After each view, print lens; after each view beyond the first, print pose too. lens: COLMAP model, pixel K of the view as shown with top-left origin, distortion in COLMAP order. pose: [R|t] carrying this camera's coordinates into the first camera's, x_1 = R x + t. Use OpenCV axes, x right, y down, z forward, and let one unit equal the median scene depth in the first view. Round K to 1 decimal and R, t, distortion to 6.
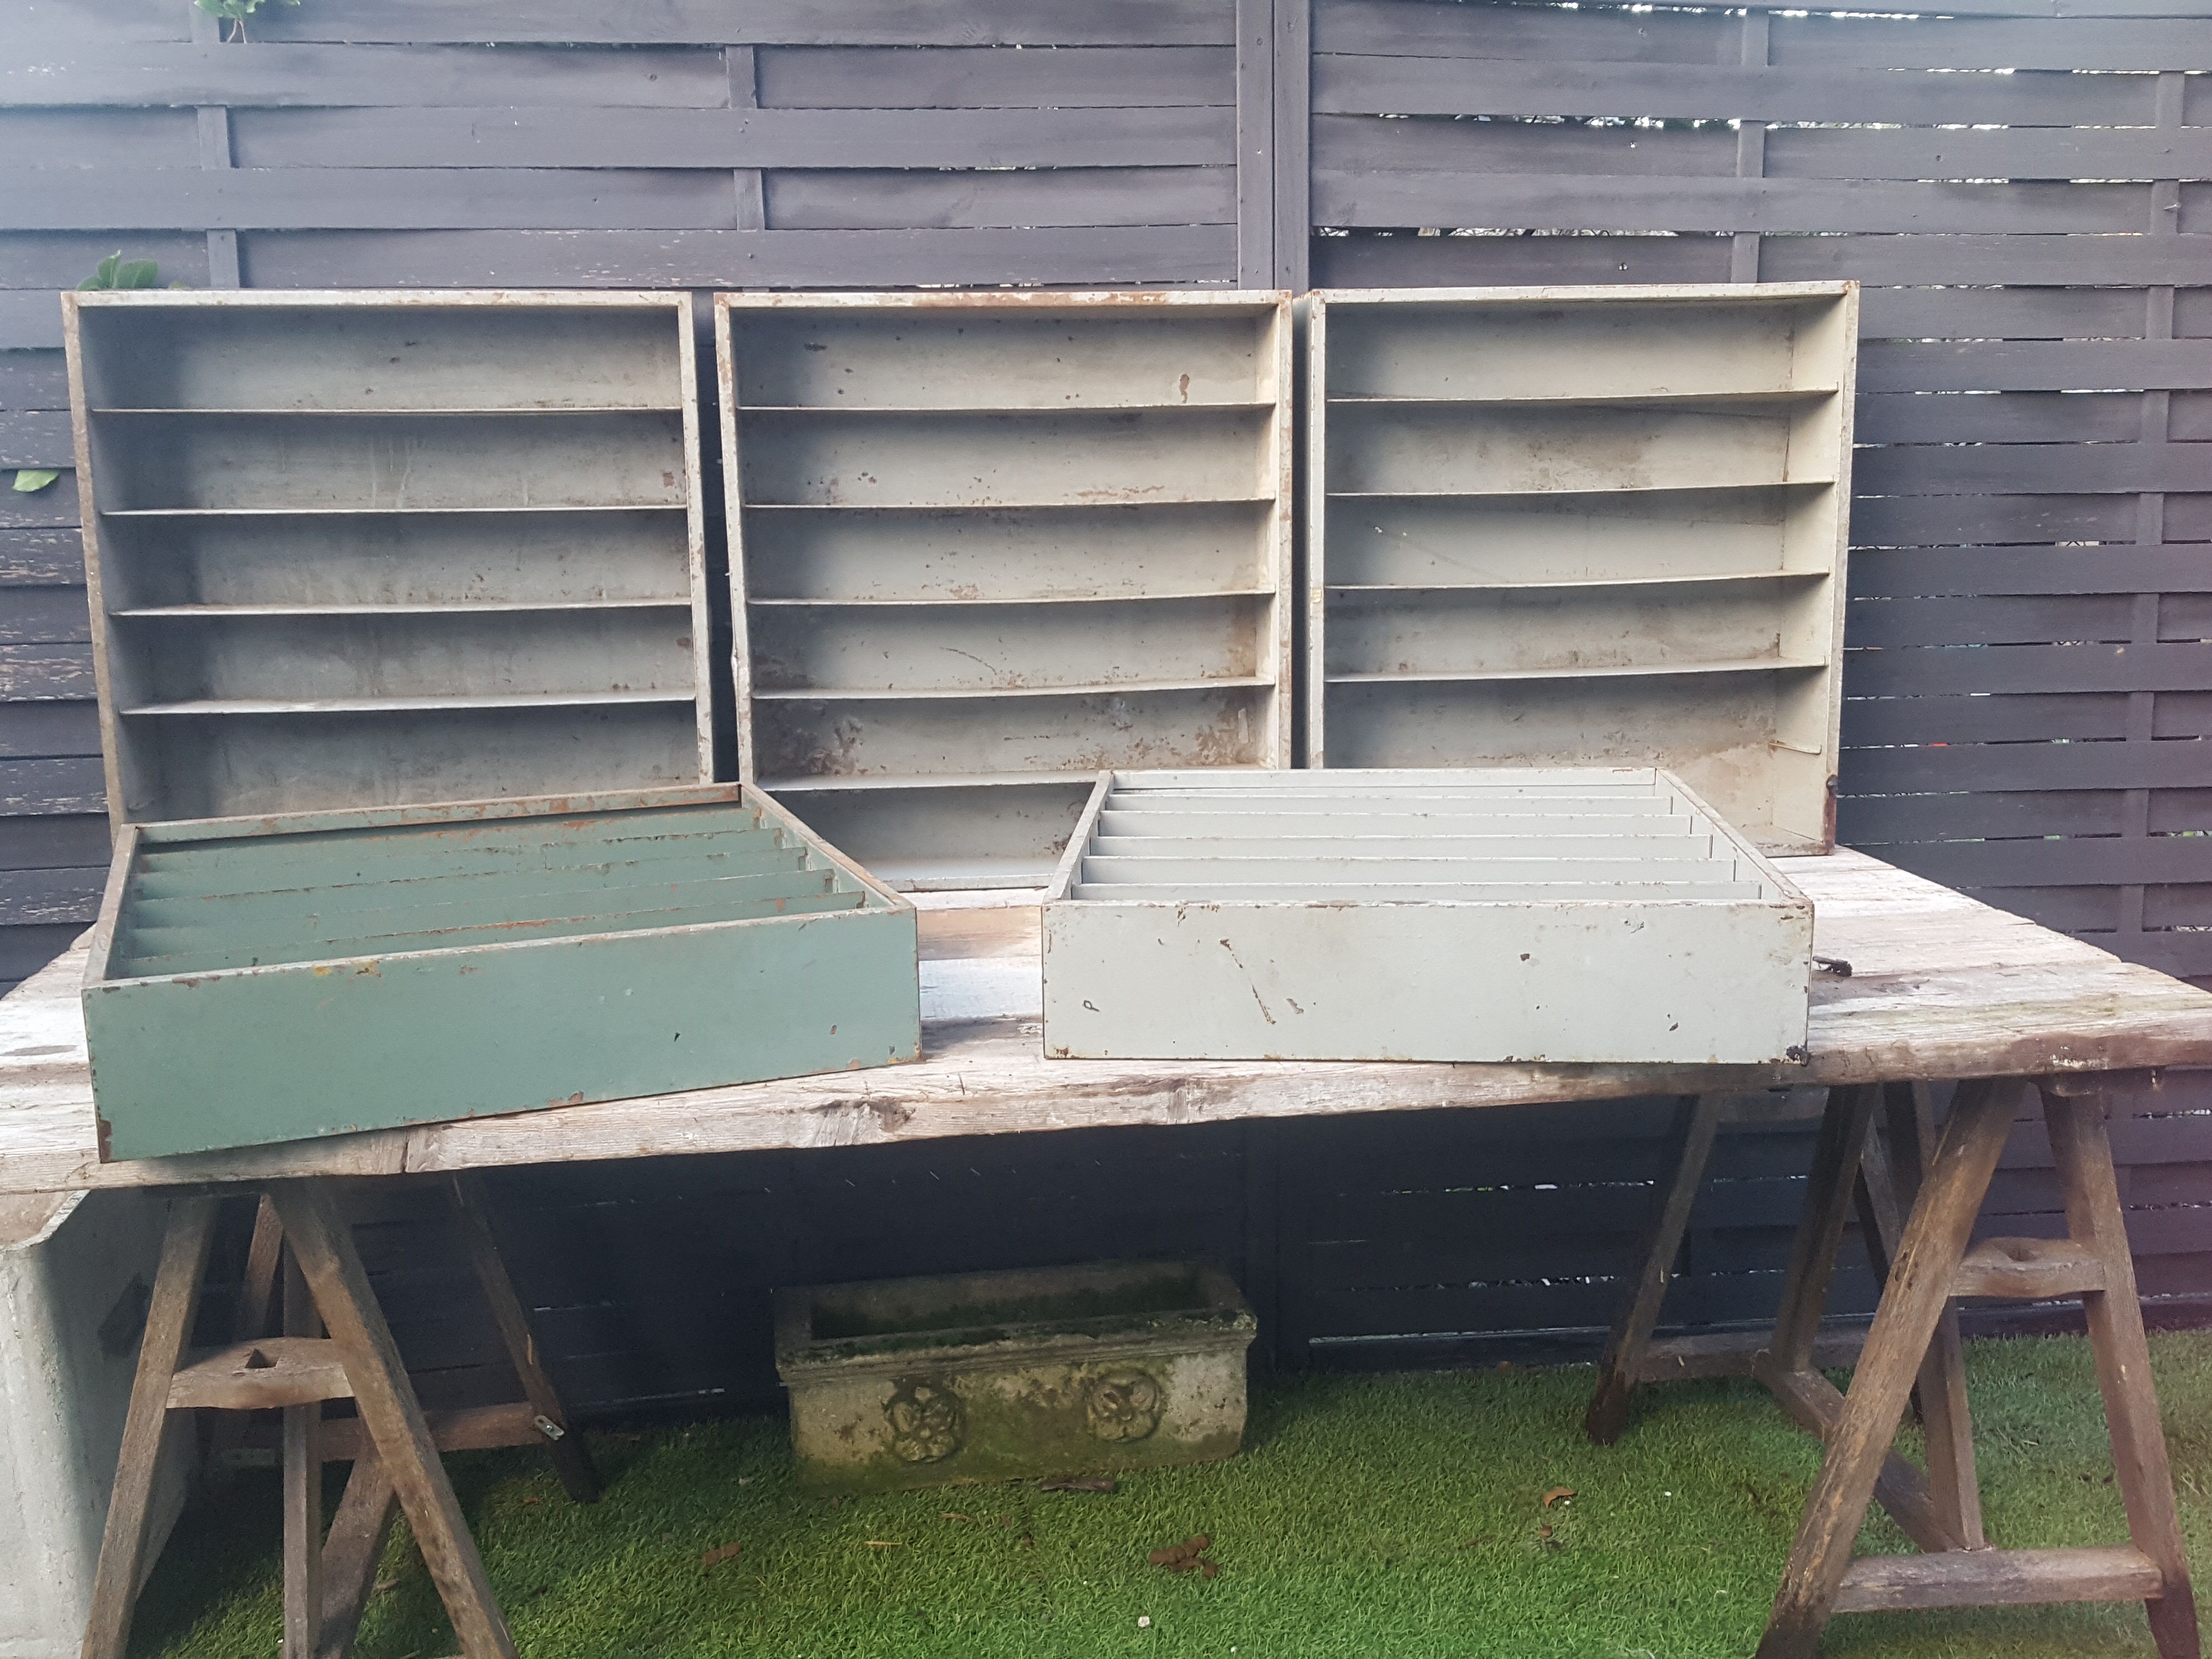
lens RADIAL K [[2139.9, 0, 1077.3], [0, 2139.9, 867.6], [0, 0, 1]] dist [0.182986, -0.350331]
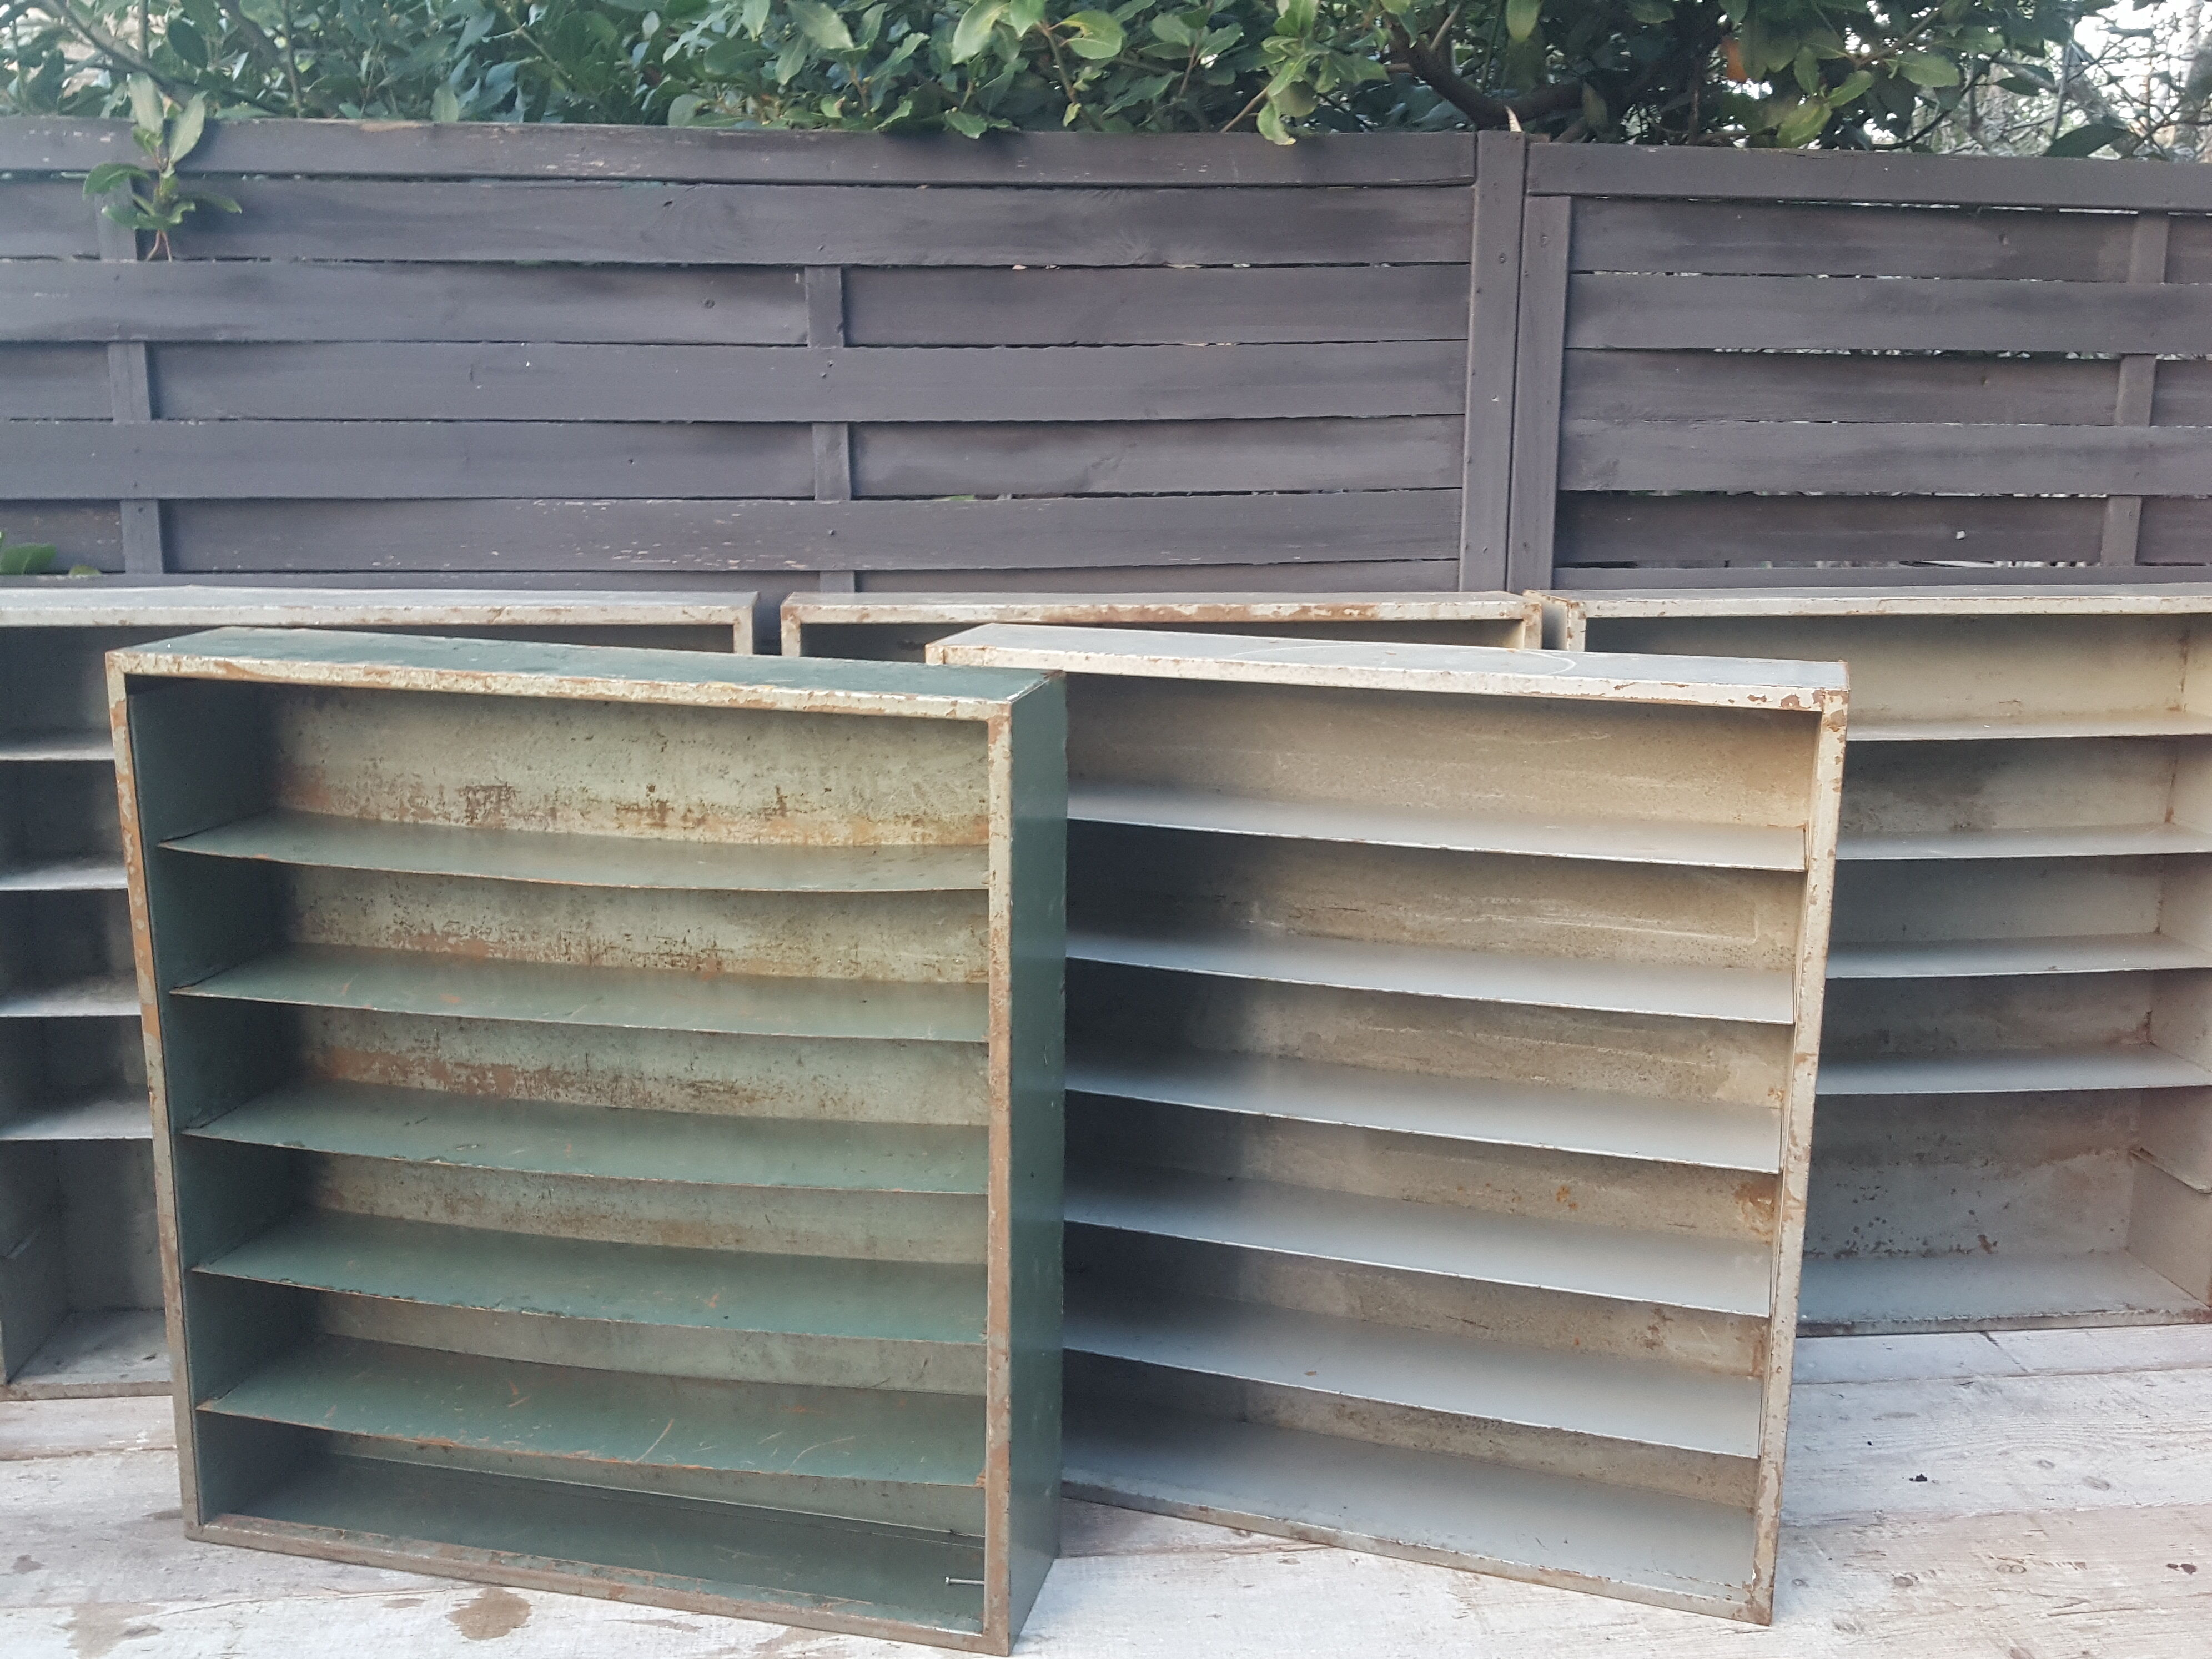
lens RADIAL K [[2150.8, 0, 1100.2], [0, 2150.8, 863.5], [0, 0, 1]] dist [0.186912, -0.349195]
pose [[0.999314, 0.025603, -0.026746, -0.031683], [-0.024906, 0.999350, 0.026069, -0.187771], [0.027396, -0.025385, 0.999302, 0.233144]]
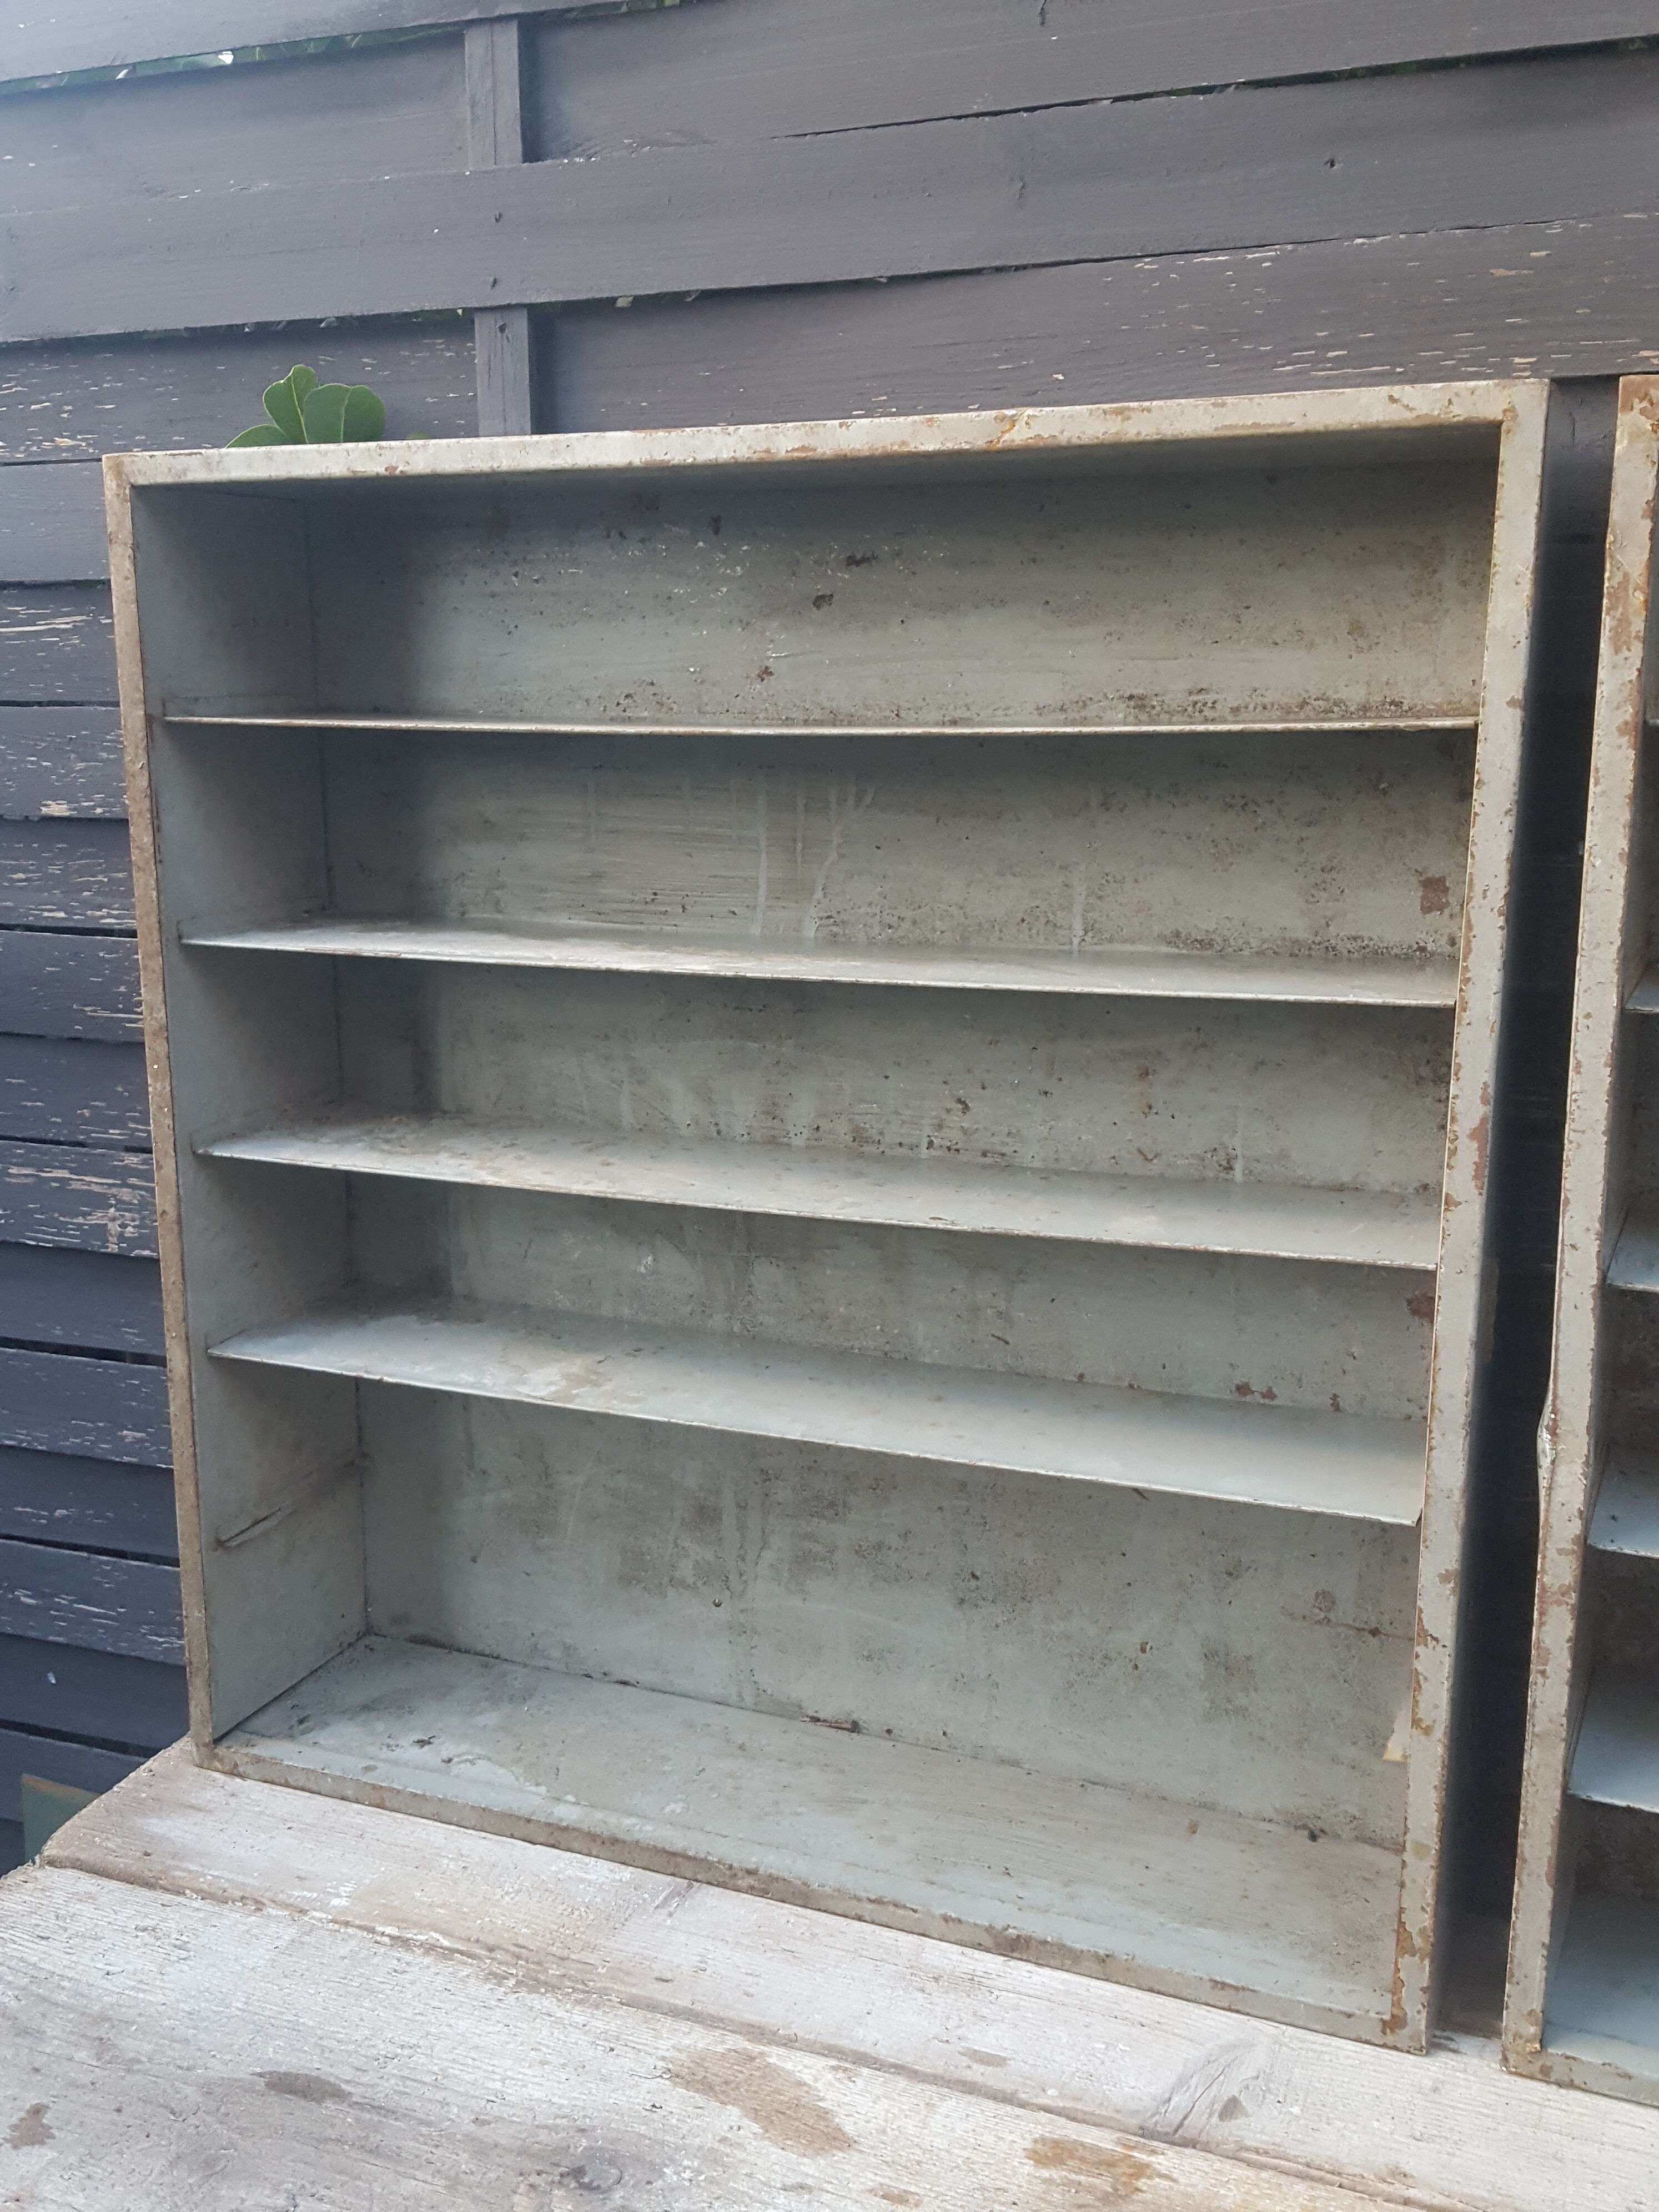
lens RADIAL K [[2178.7, 0, 815.4], [0, 2178.7, 1144.5], [0, 0, 1]] dist [0.194921, -0.379775]
pose [[0.870335, 0.113895, -0.479108, -0.093440], [-0.101894, 0.993483, 0.051076, -0.146787], [0.481803, 0.004365, 0.876269, 0.614782]]
